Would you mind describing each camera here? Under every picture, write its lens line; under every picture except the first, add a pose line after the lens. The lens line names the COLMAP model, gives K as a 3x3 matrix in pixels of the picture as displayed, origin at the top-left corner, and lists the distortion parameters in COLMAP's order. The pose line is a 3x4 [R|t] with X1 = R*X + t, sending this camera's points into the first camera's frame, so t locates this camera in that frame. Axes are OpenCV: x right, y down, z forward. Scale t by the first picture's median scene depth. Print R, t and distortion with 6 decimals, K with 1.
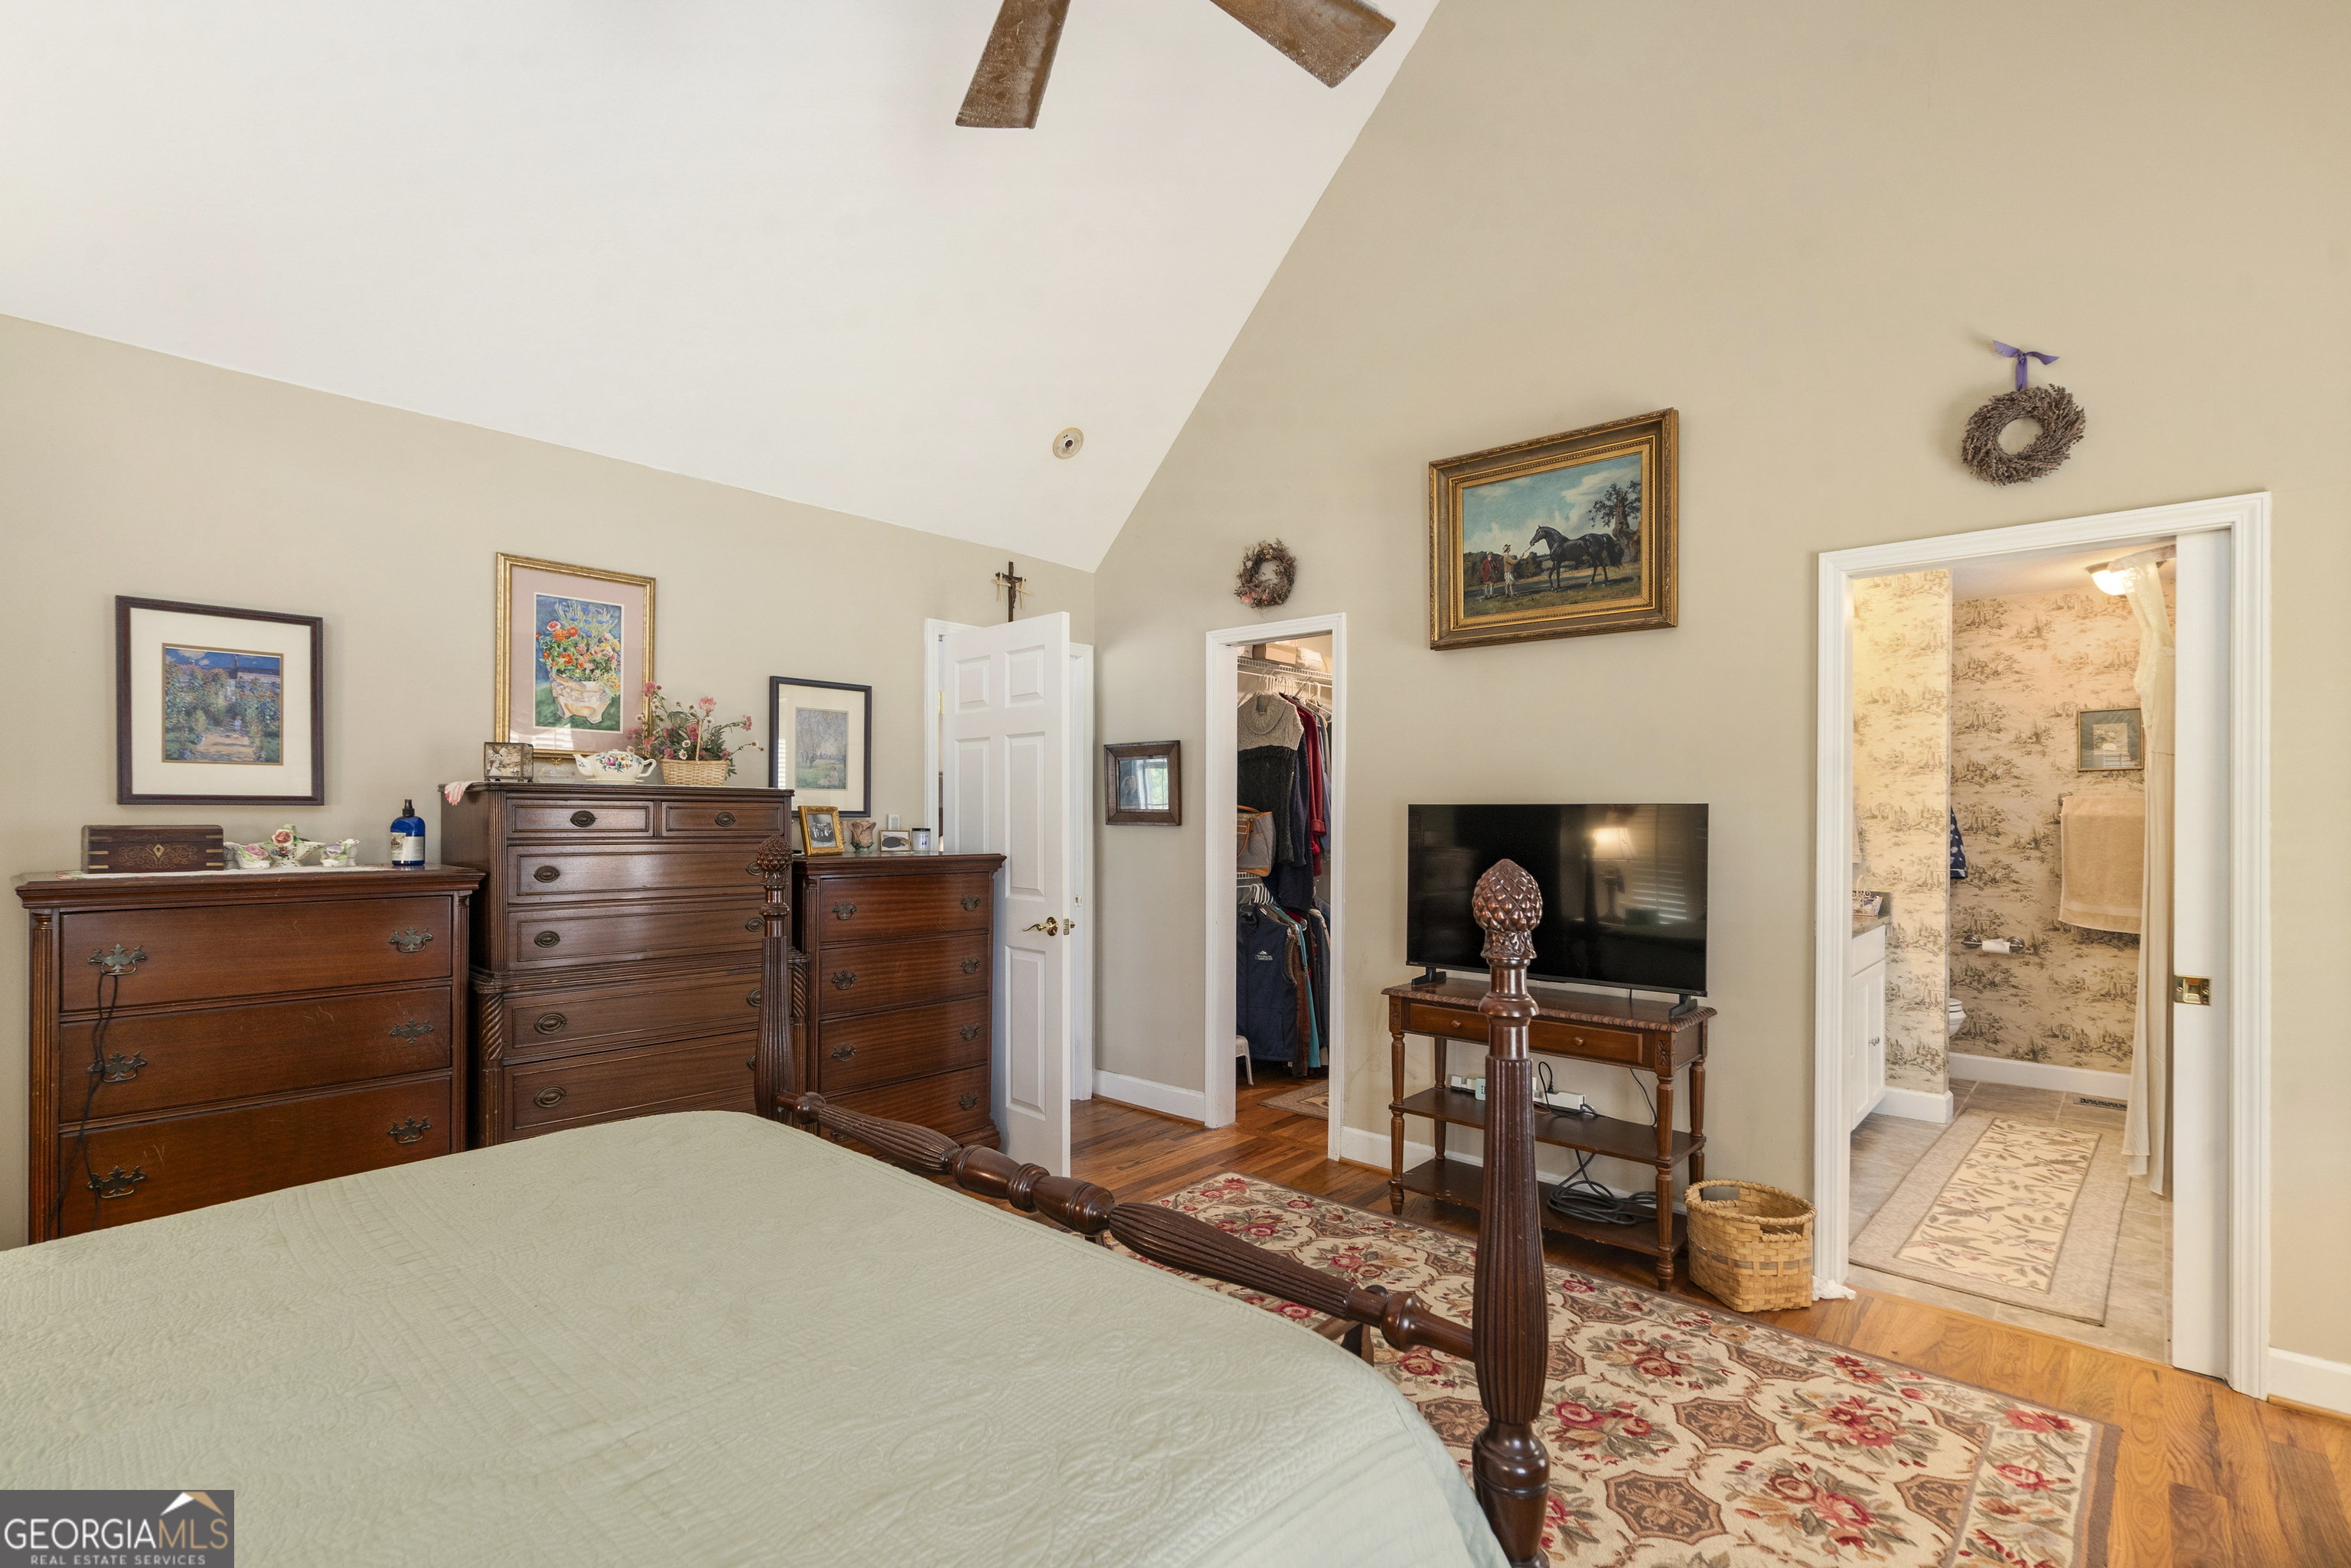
lens RADIAL K [[1094.7, 0, 1143.0], [0, 1094.7, 818.6], [0, 0, 1]] dist [-0.003013, 0.001685]
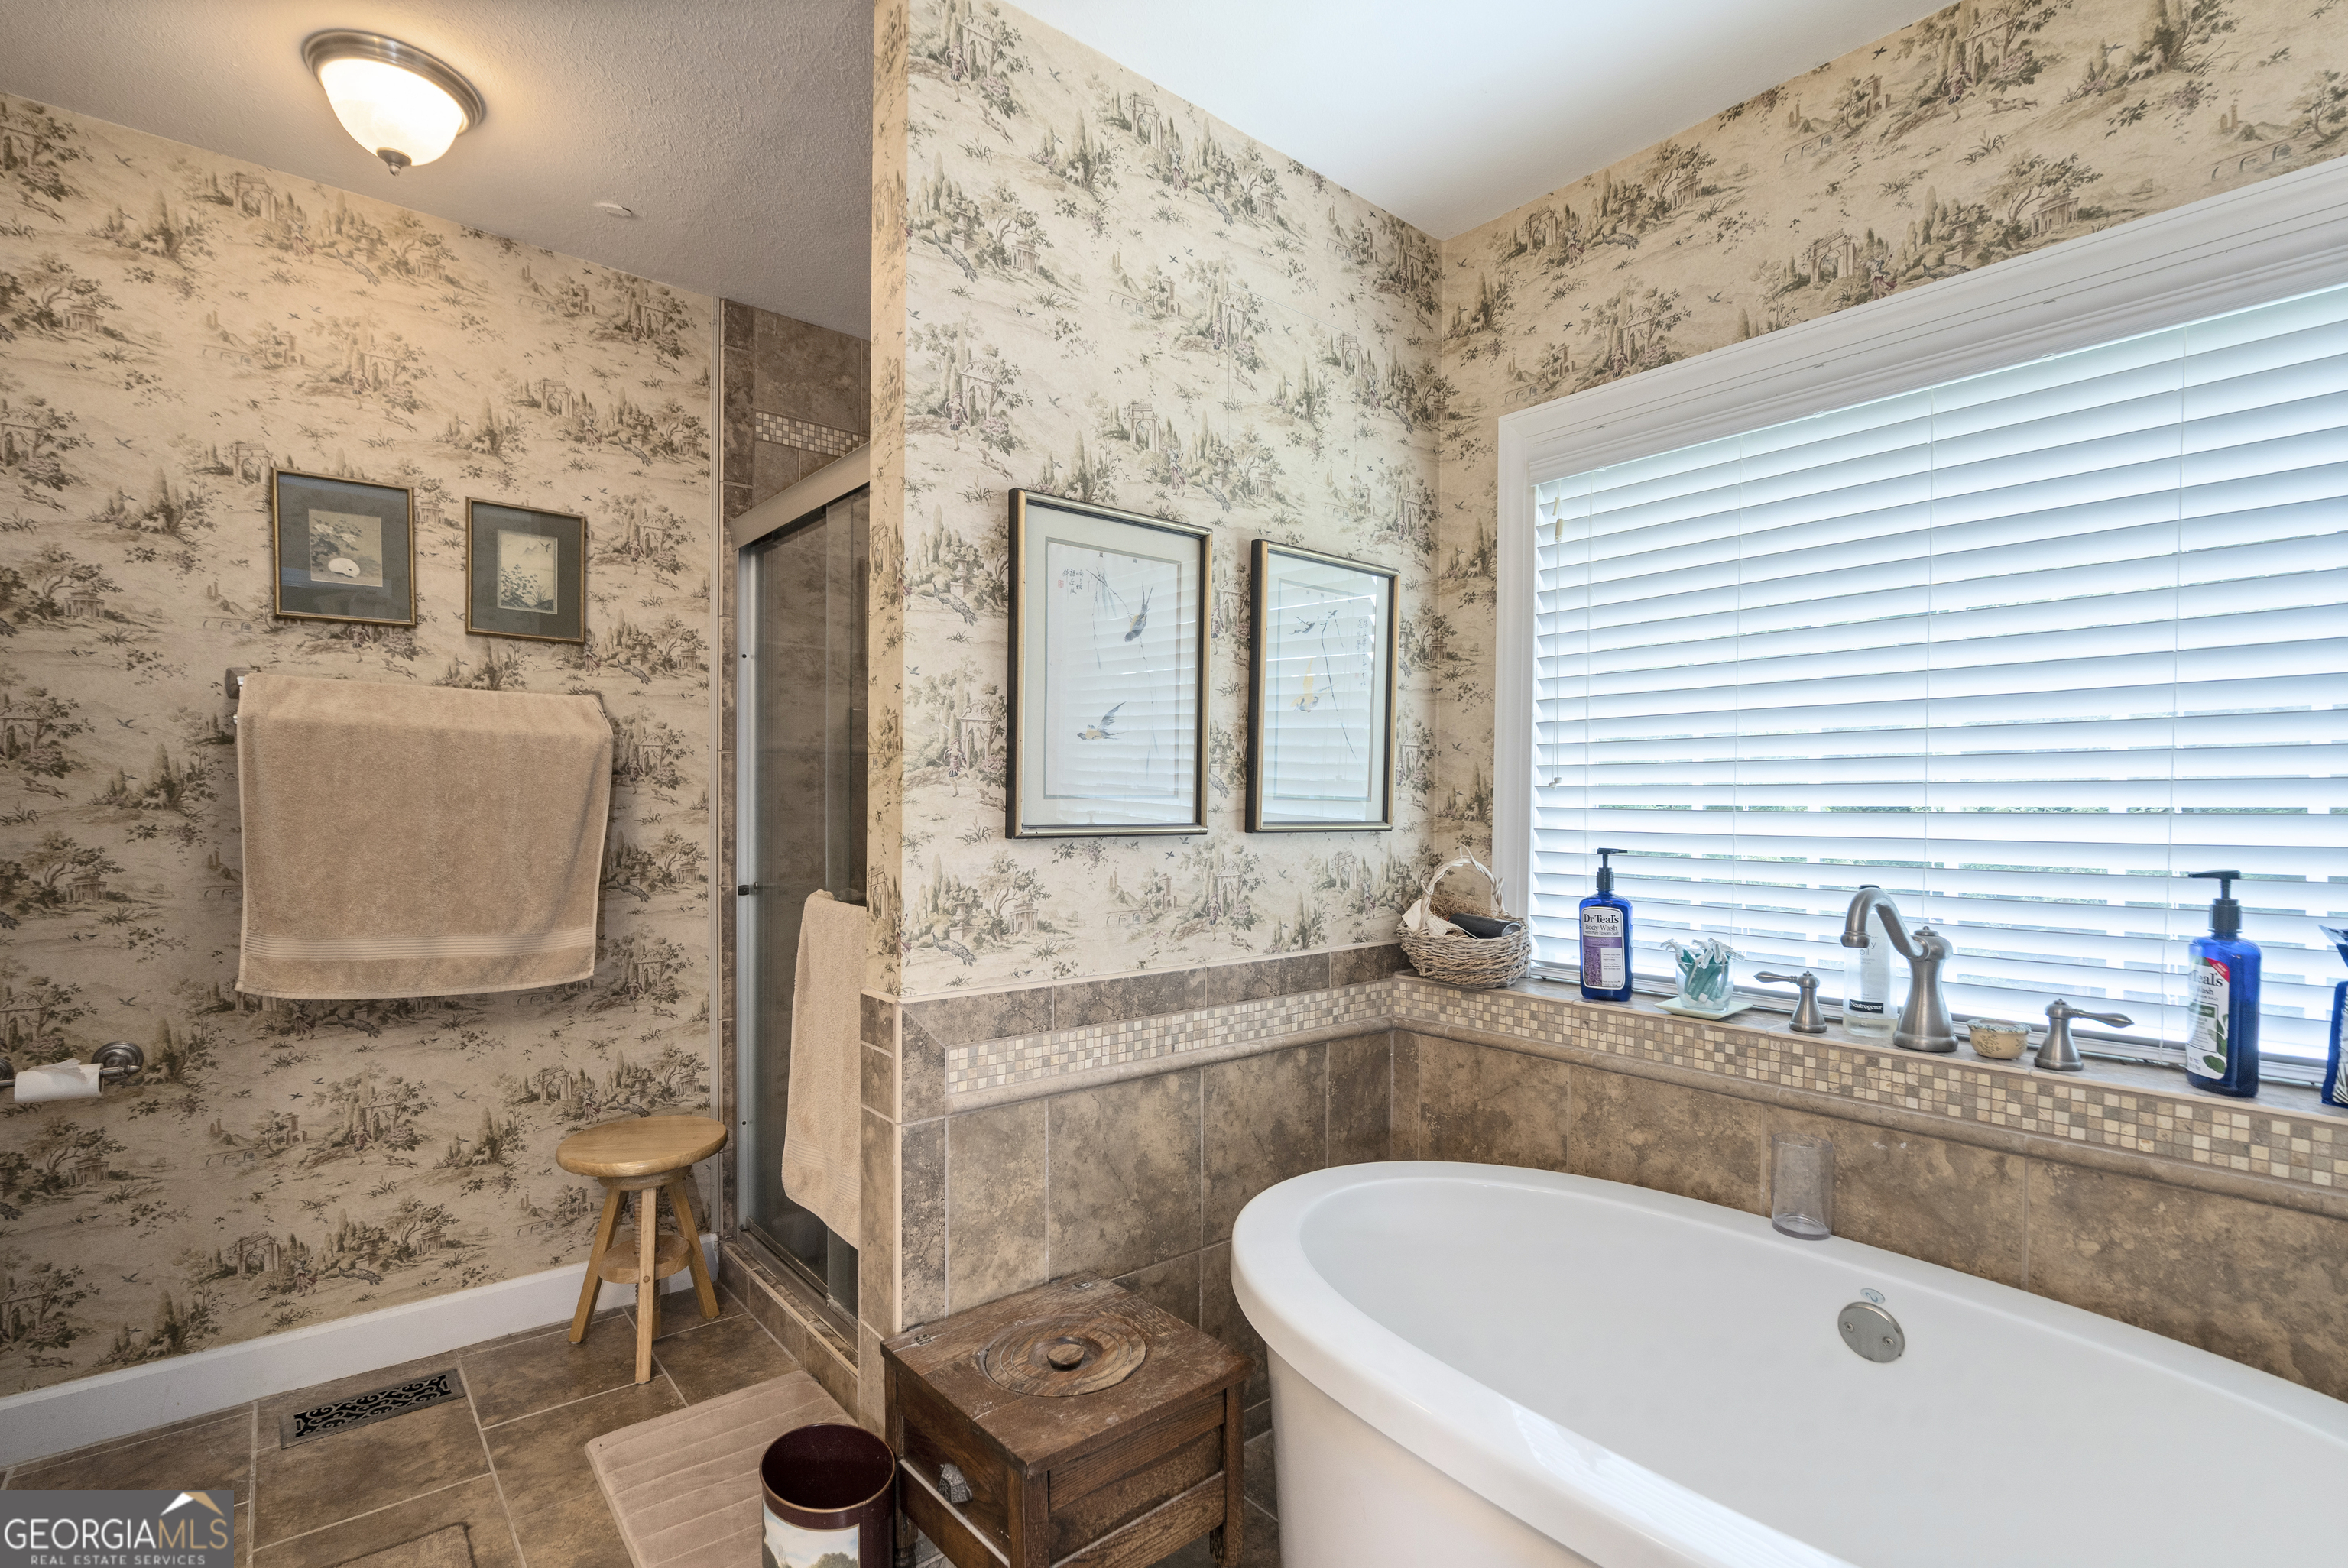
lens RADIAL K [[1093.2, 0, 1148.9], [0, 1093.2, 821.9], [0, 0, 1]] dist [-0.003013, 0.001685]
pose [[0.146410, -0.019973, 0.989022, 0.493420], [-0.002375, 0.999786, 0.020542, 0.024442], [-0.989221, -0.005356, 0.146331, 0.611049]]
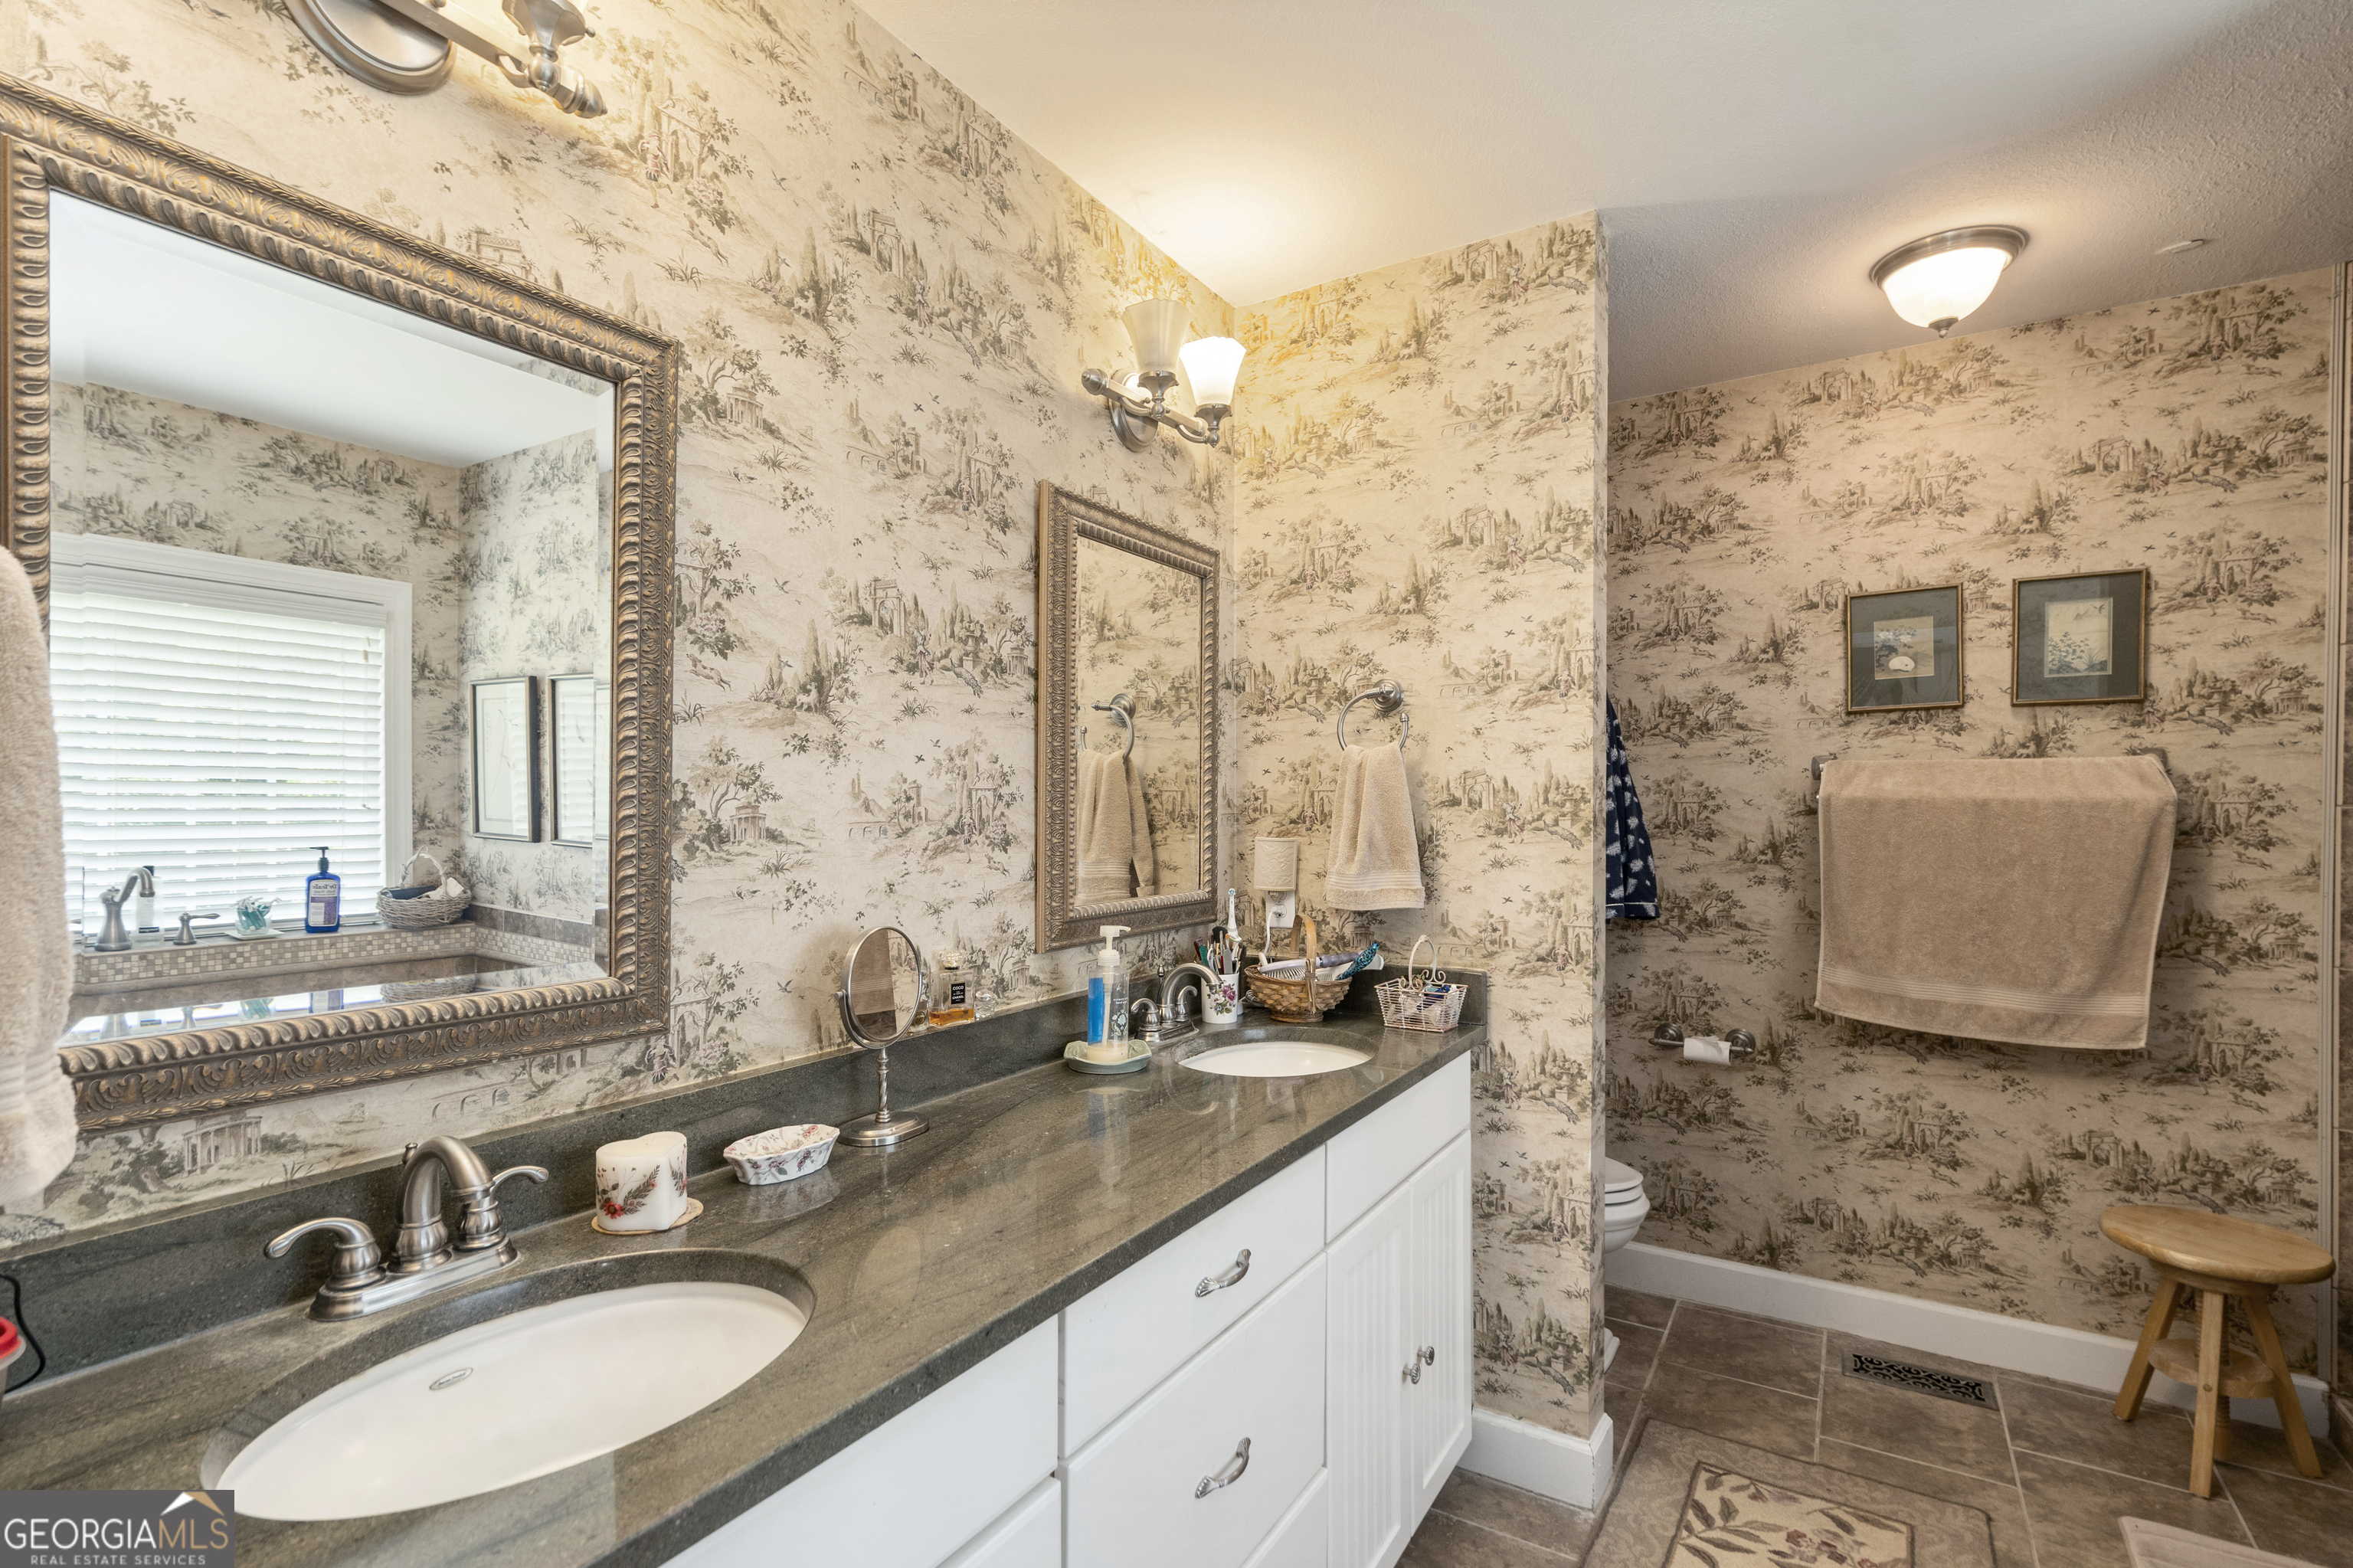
lens RADIAL K [[1095.7, 0, 1154.9], [0, 1095.7, 821.6], [0, 0, 1]] dist [-0.003013, 0.001685]
pose [[0.984608, -0.007648, 0.174610, 0.439905], [0.006138, 0.999939, 0.009185, 0.001354], [-0.174670, -0.007972, 0.984595, 0.544065]]
